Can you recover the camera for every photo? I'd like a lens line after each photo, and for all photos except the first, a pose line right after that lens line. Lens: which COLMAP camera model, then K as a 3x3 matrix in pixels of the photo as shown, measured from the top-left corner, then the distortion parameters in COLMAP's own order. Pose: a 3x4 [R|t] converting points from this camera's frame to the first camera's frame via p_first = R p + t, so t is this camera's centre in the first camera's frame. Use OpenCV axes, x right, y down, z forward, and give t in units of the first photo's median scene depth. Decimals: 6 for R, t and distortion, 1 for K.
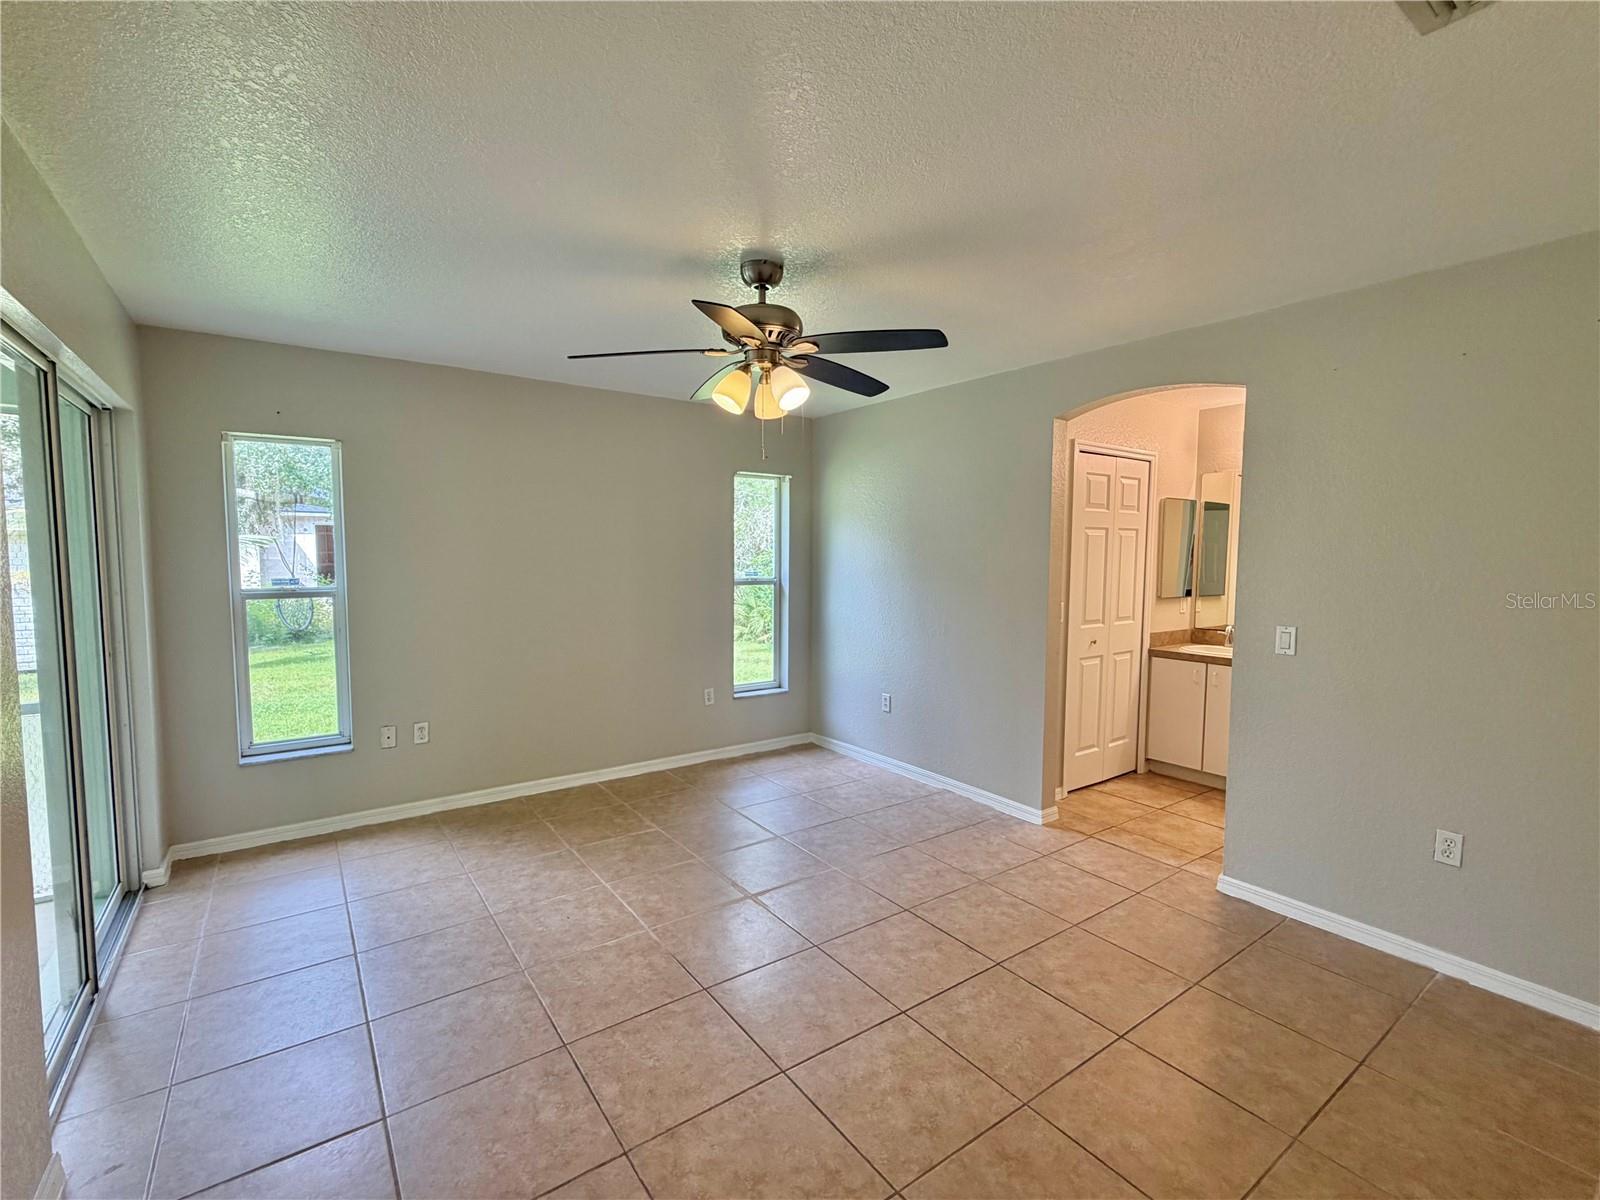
lens RADIAL K [[715.4, 0, 800.1], [0, 715.4, 605.3], [0, 0, 1]] dist [-0.000384, 0.000046]
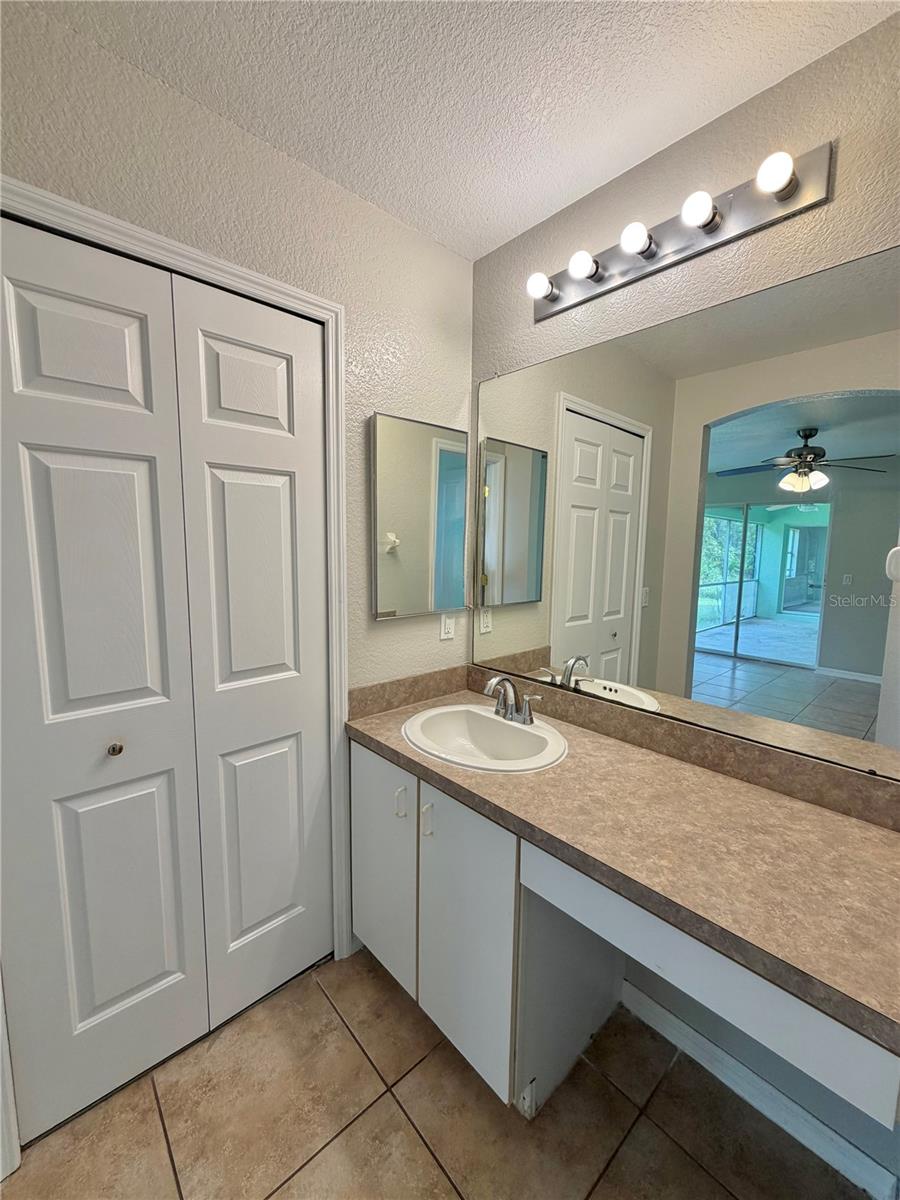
lens RADIAL K [[478.8, 0, 445.9], [0, 478.8, 597.7], [0, 0, 1]] dist [-0.000082, 0.000493]
pose [[0.993647, -0.009028, 0.112176, 0.533120], [0.004456, 0.999152, 0.040944, -0.039226], [-0.112451, -0.040184, 0.992844, 0.685164]]
